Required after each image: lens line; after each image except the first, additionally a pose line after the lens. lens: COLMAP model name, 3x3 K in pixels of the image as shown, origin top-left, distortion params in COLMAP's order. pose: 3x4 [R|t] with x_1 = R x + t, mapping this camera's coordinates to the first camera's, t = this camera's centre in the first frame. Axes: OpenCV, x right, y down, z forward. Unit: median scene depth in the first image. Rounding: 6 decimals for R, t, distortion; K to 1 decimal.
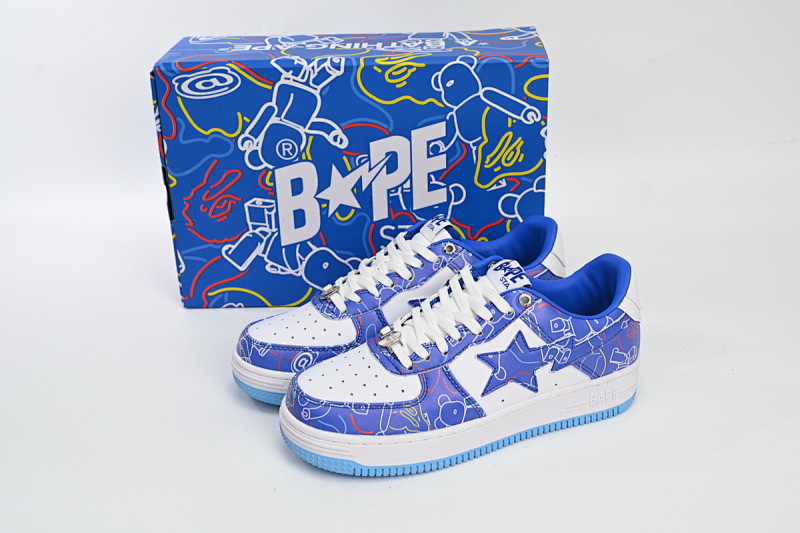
lens RADIAL K [[1006.2, 0, 400.0], [0, 1006.2, 266.5], [0, 0, 1]] dist [0.015011, -0.007072]
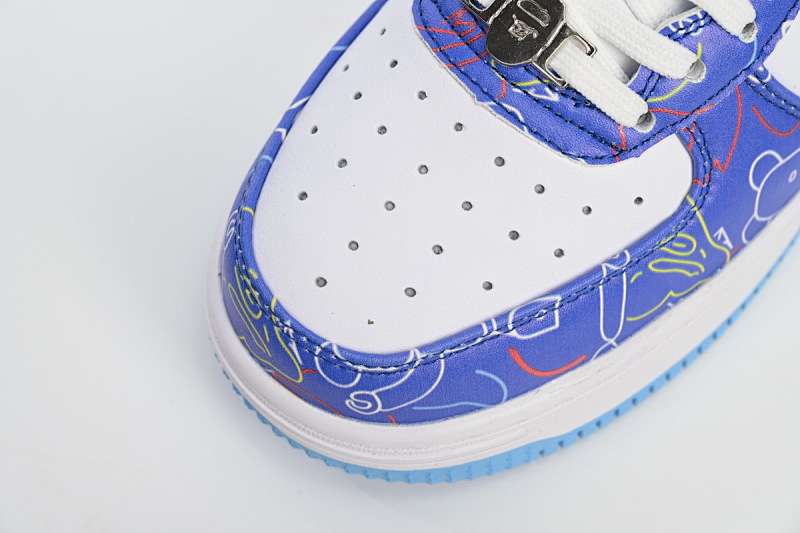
lens RADIAL K [[1614.3, 0, 400.0], [0, 1614.3, 266.5], [0, 0, 1]] dist [-0.004146, -0.075807]
pose [[0.904597, -0.403840, 0.136449, -0.129601], [0.196534, 0.679173, 0.707176, -0.204482], [-0.378258, -0.612893, 0.693746, 0.684357]]
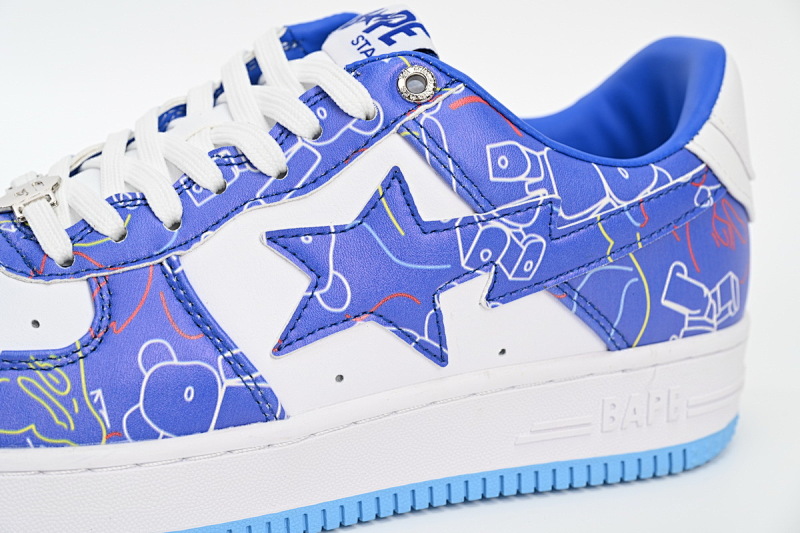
lens RADIAL K [[1731.9, 0, 400.0], [0, 1731.9, 266.5], [0, 0, 1]] dist [-0.012179, -0.058120]
pose [[0.998822, 0.045928, 0.015639, 0.112548], [-0.043110, 0.988010, -0.148247, 0.183143], [-0.022260, 0.147398, 0.988827, 0.423127]]
